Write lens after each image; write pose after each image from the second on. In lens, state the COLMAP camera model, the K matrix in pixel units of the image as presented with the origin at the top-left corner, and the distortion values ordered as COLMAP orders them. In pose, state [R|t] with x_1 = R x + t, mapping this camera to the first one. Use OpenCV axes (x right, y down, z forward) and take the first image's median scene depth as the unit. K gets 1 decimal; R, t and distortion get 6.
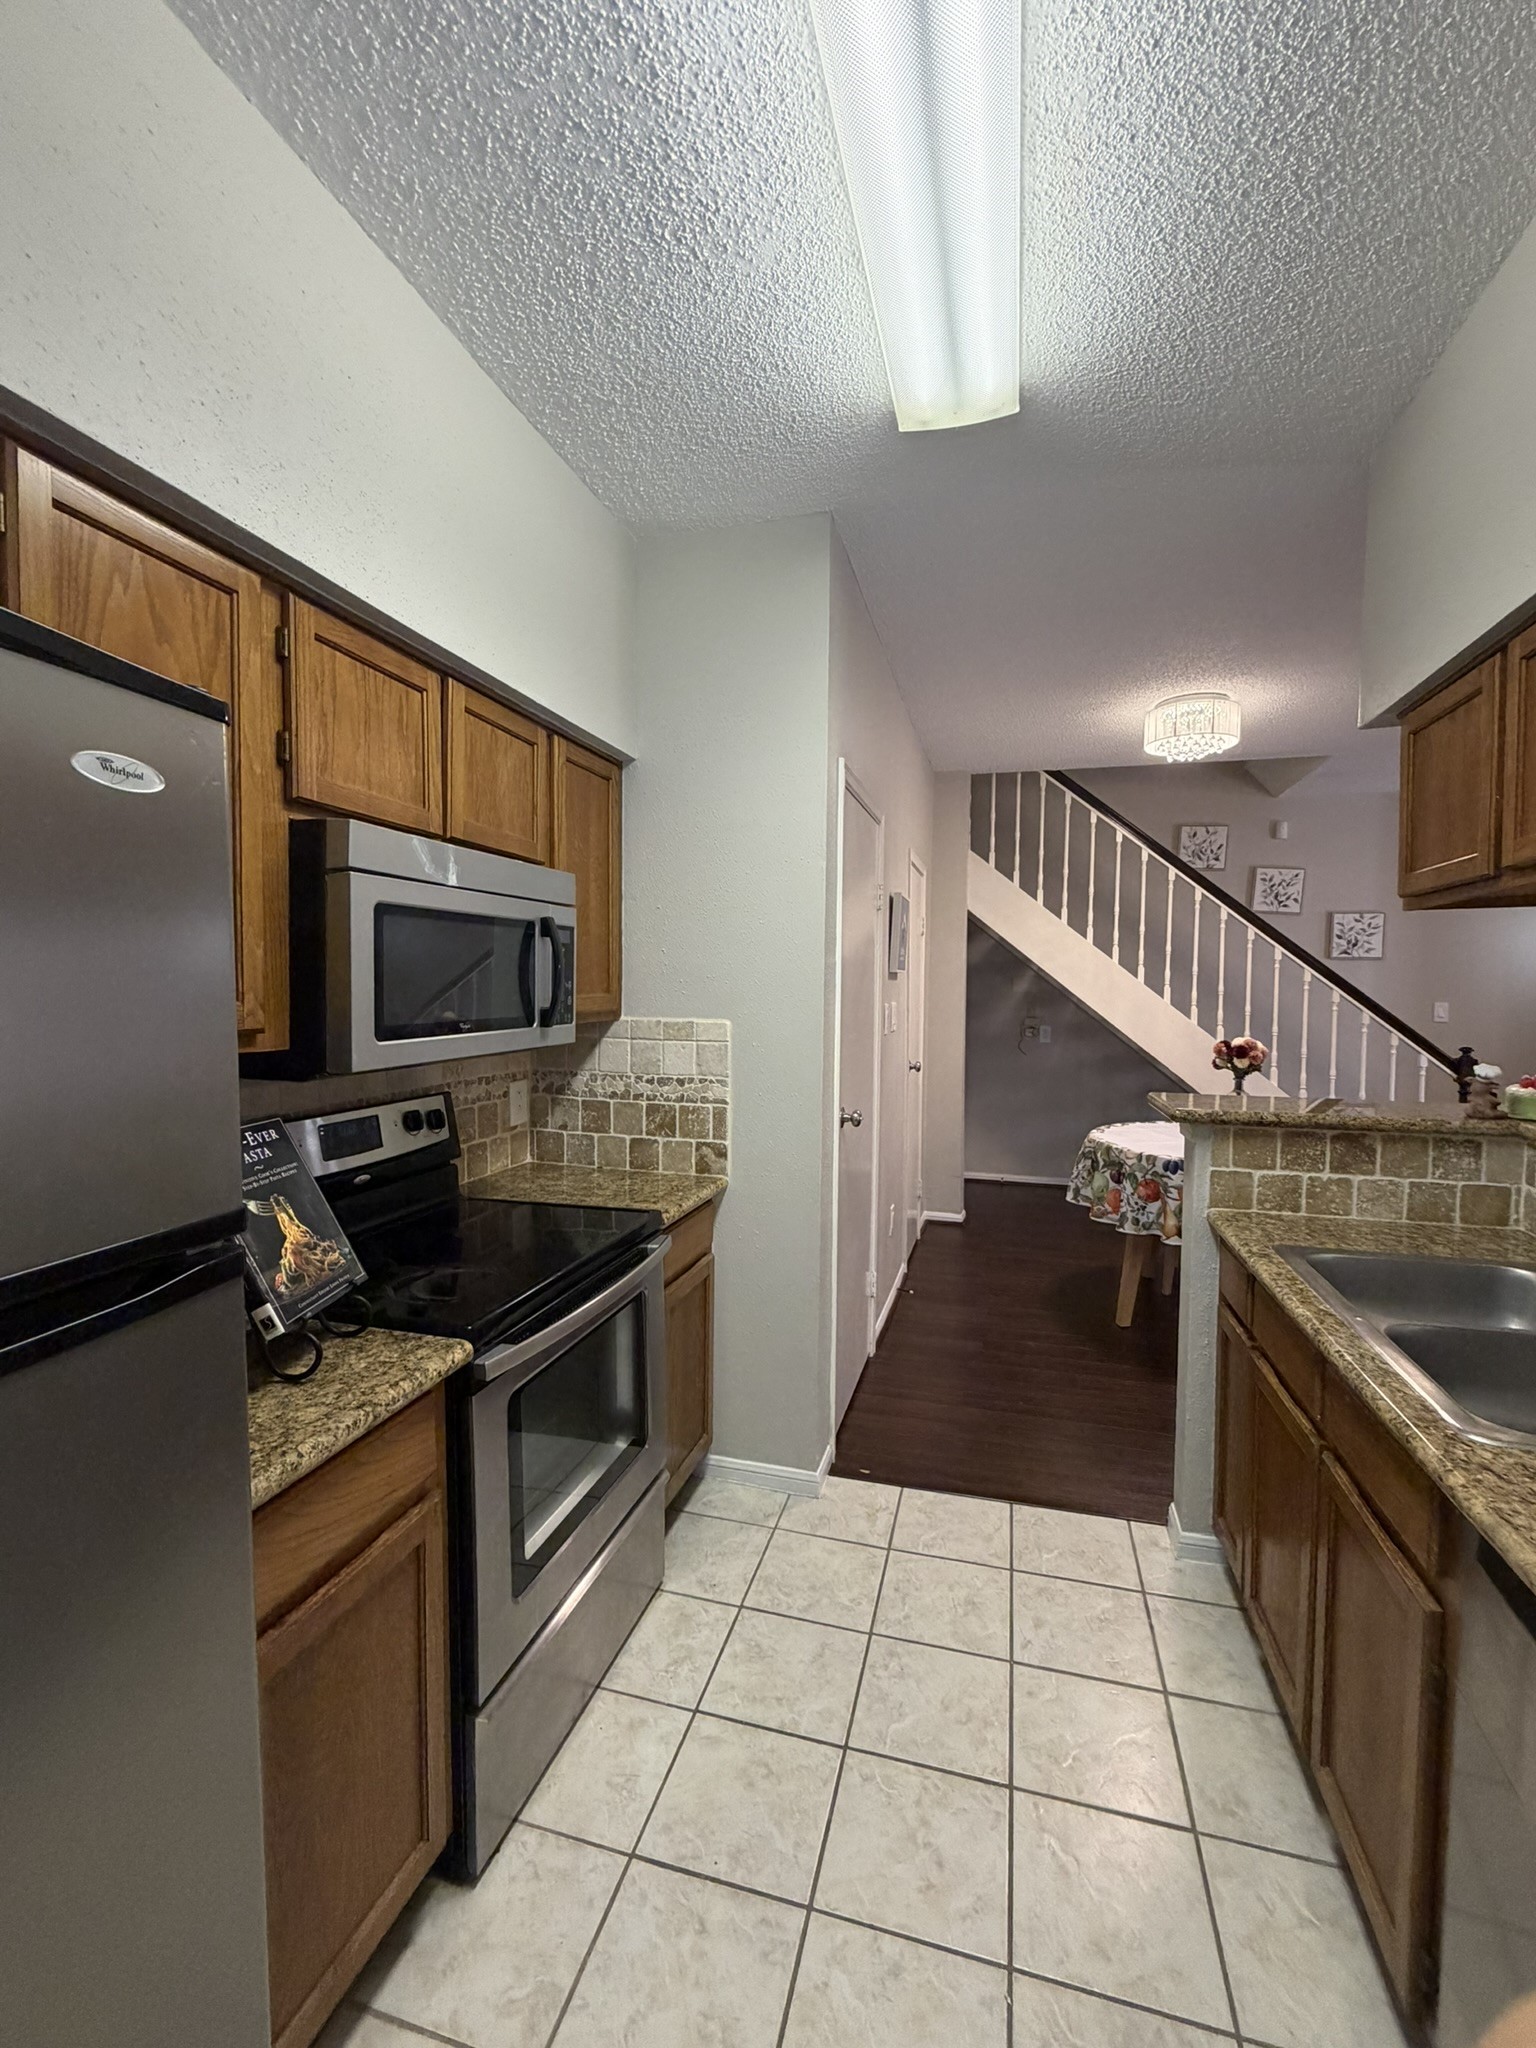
lens RADIAL K [[890.5, 0, 770.0], [0, 890.5, 1019.1], [0, 0, 1]] dist [-0.000398, 0.000072]
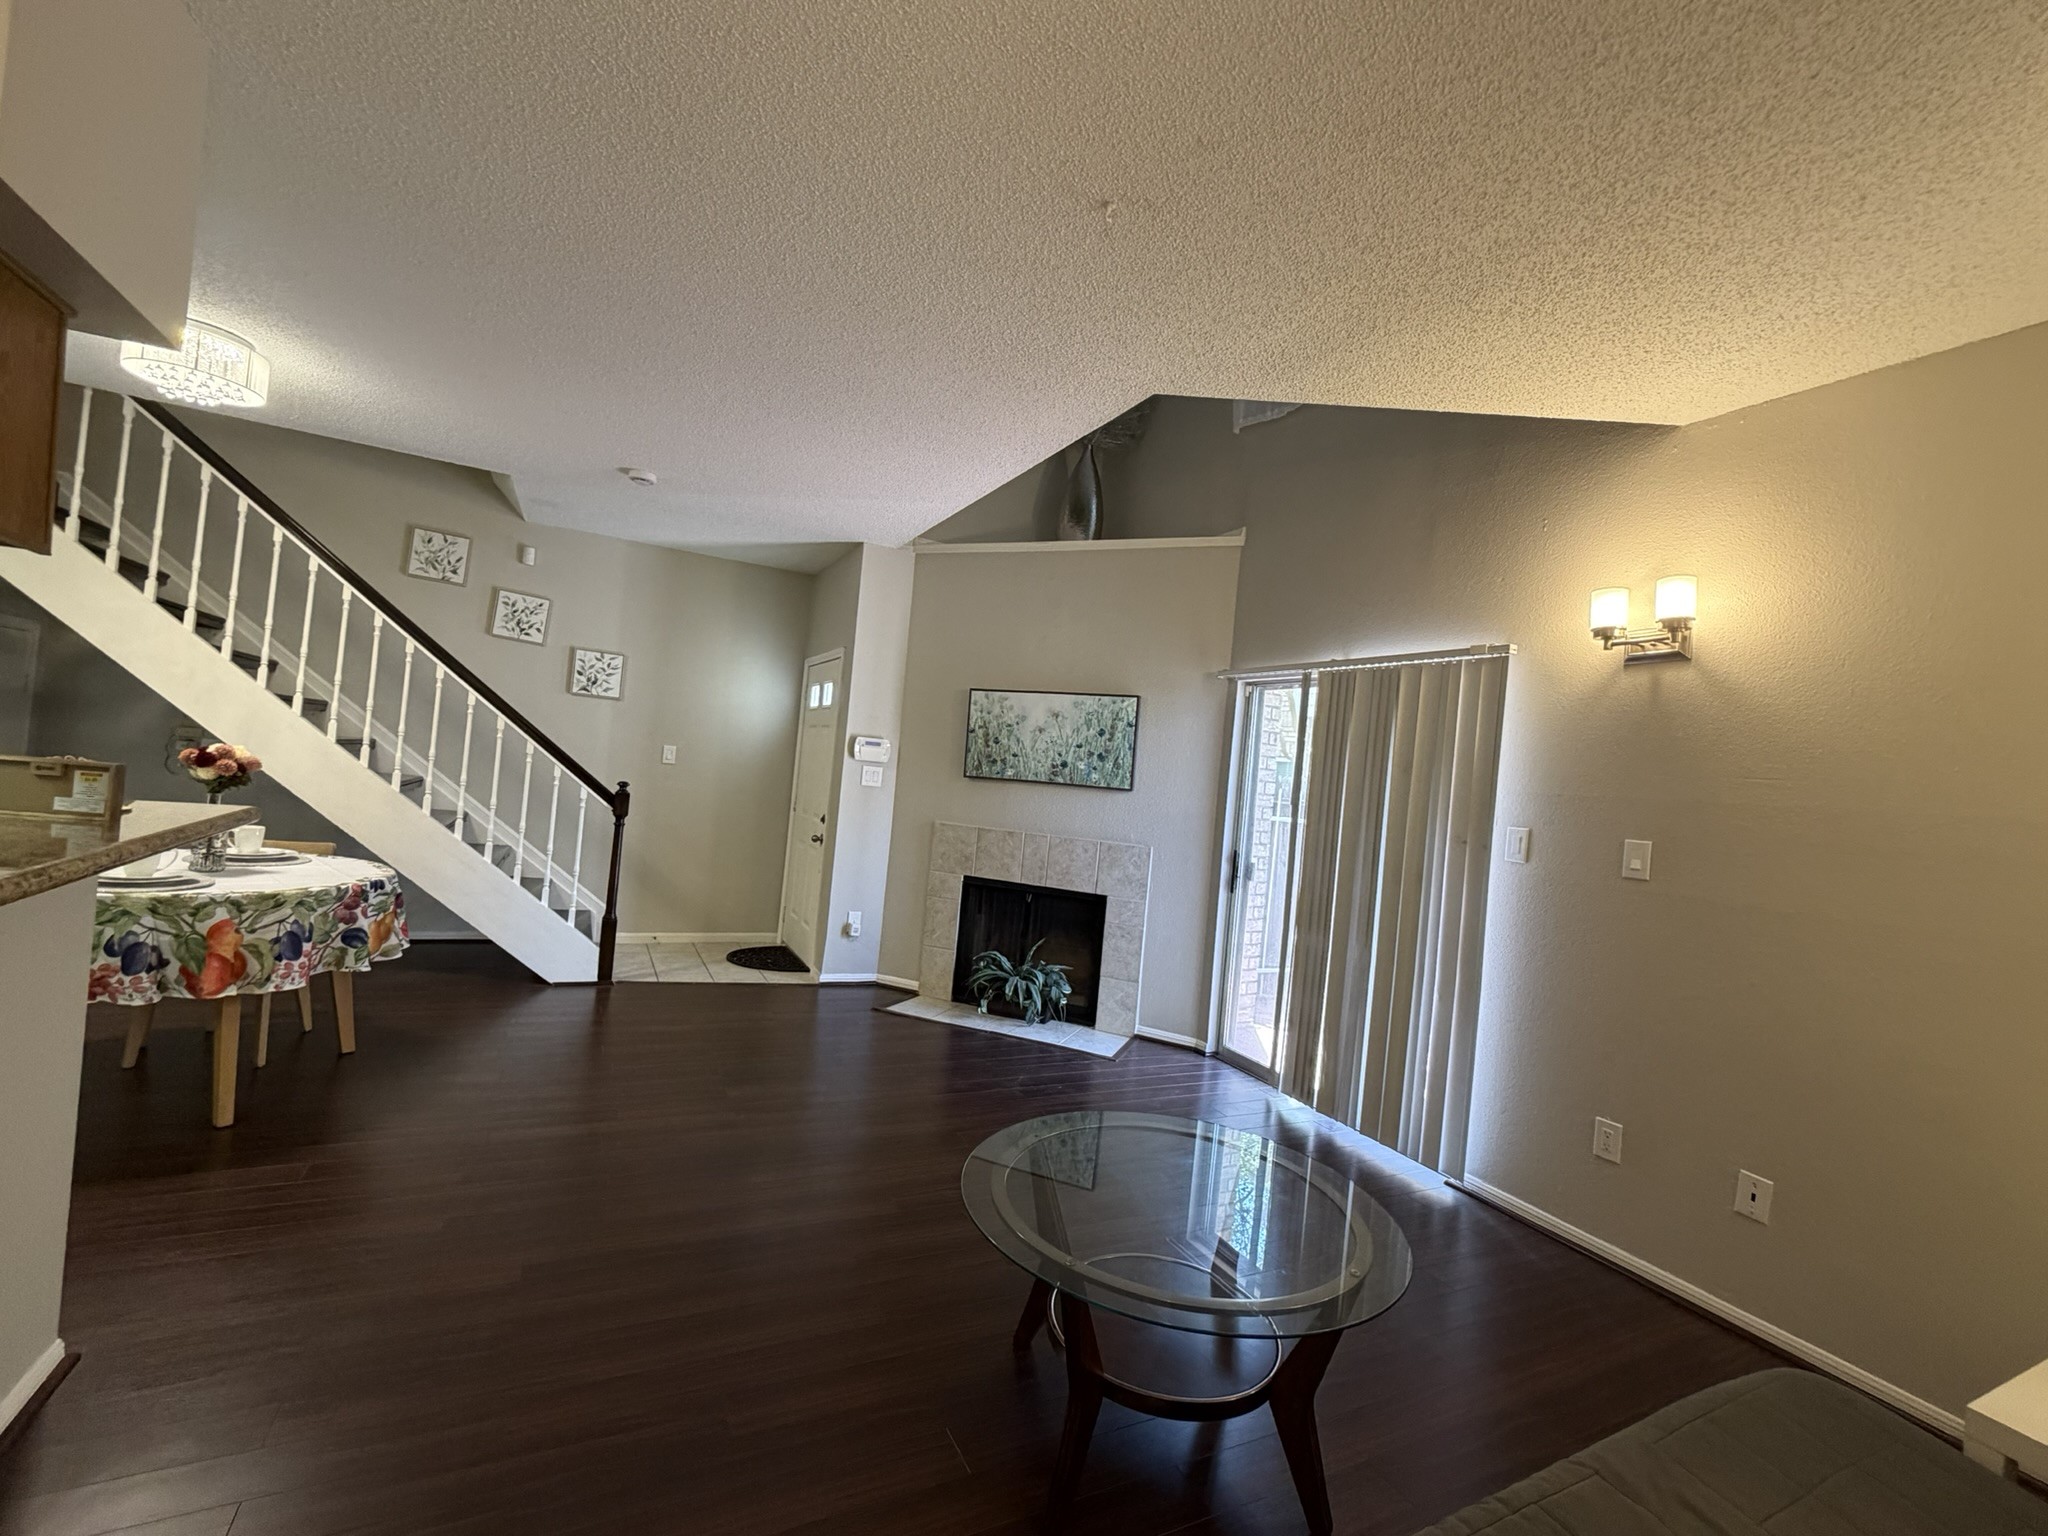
lens RADIAL K [[890.5, 0, 1021.3], [0, 890.5, 766.9], [0, 0, 1]] dist [-0.000398, 0.000072]
pose [[0.742939, 0.065997, 0.666098, 0.348576], [-0.058809, 0.997715, -0.033261, 0.016979], [-0.666771, -0.014461, 0.745122, -0.077227]]
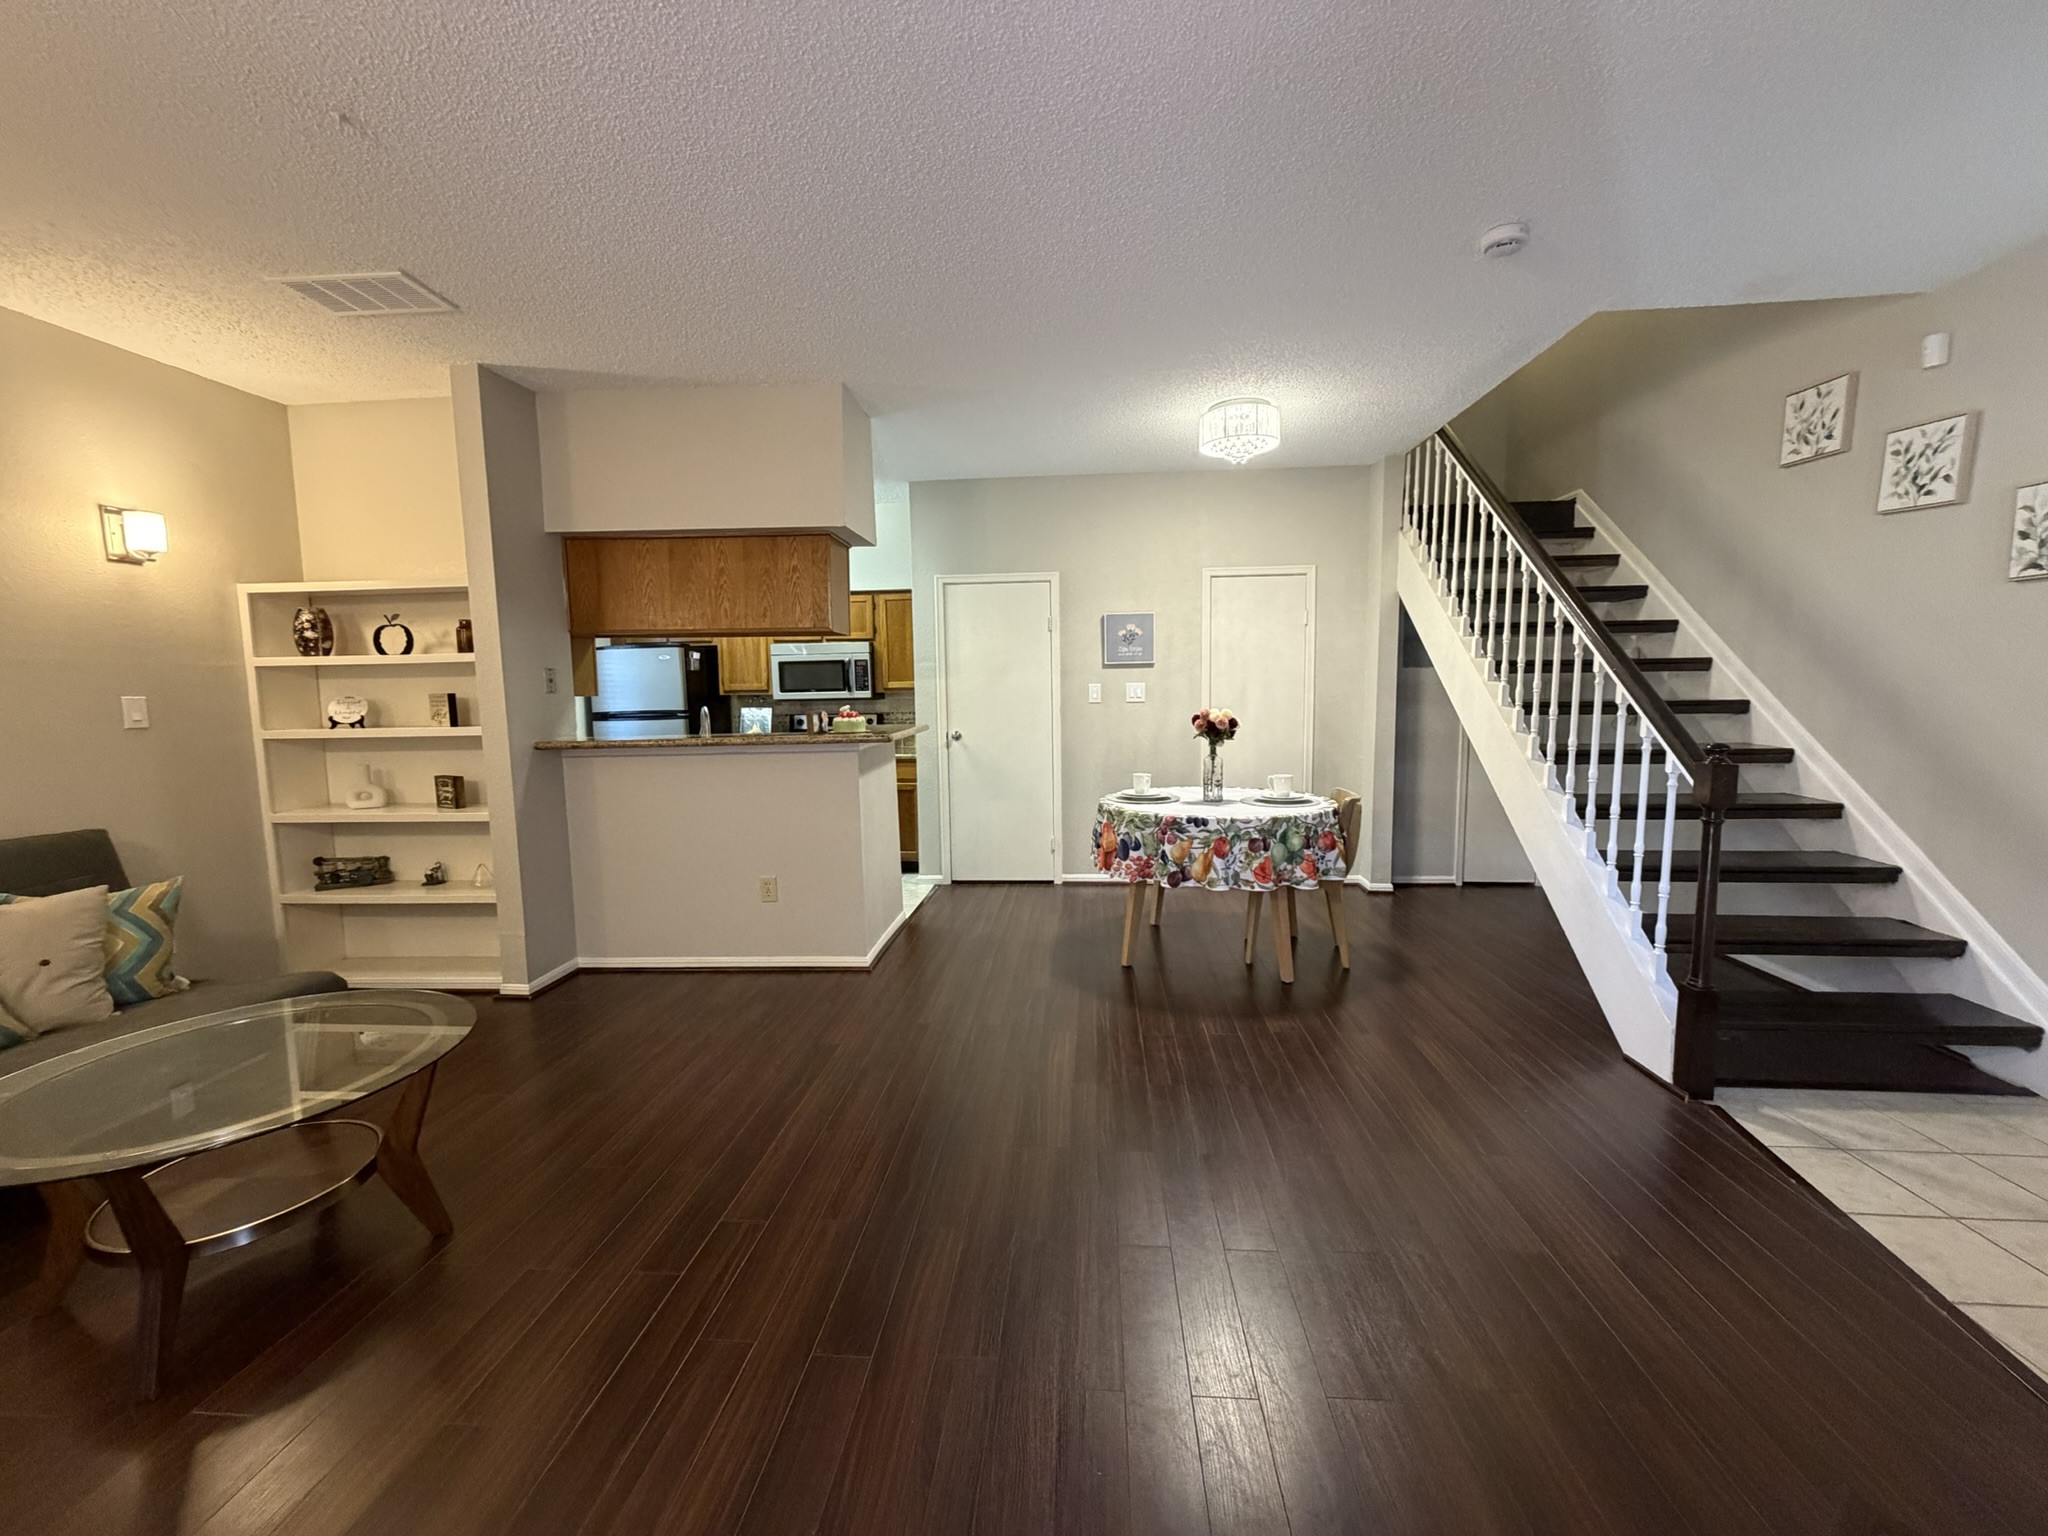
lens RADIAL K [[816.1, 0, 1026.3], [0, 816.1, 766.3], [0, 0, 1]] dist [0.000583, 0.000130]
pose [[0.182820, 0.080361, -0.979857, 0.990999], [-0.022434, 0.996735, 0.077559, 0.012187], [0.982890, 0.007803, 0.184026, 0.377868]]
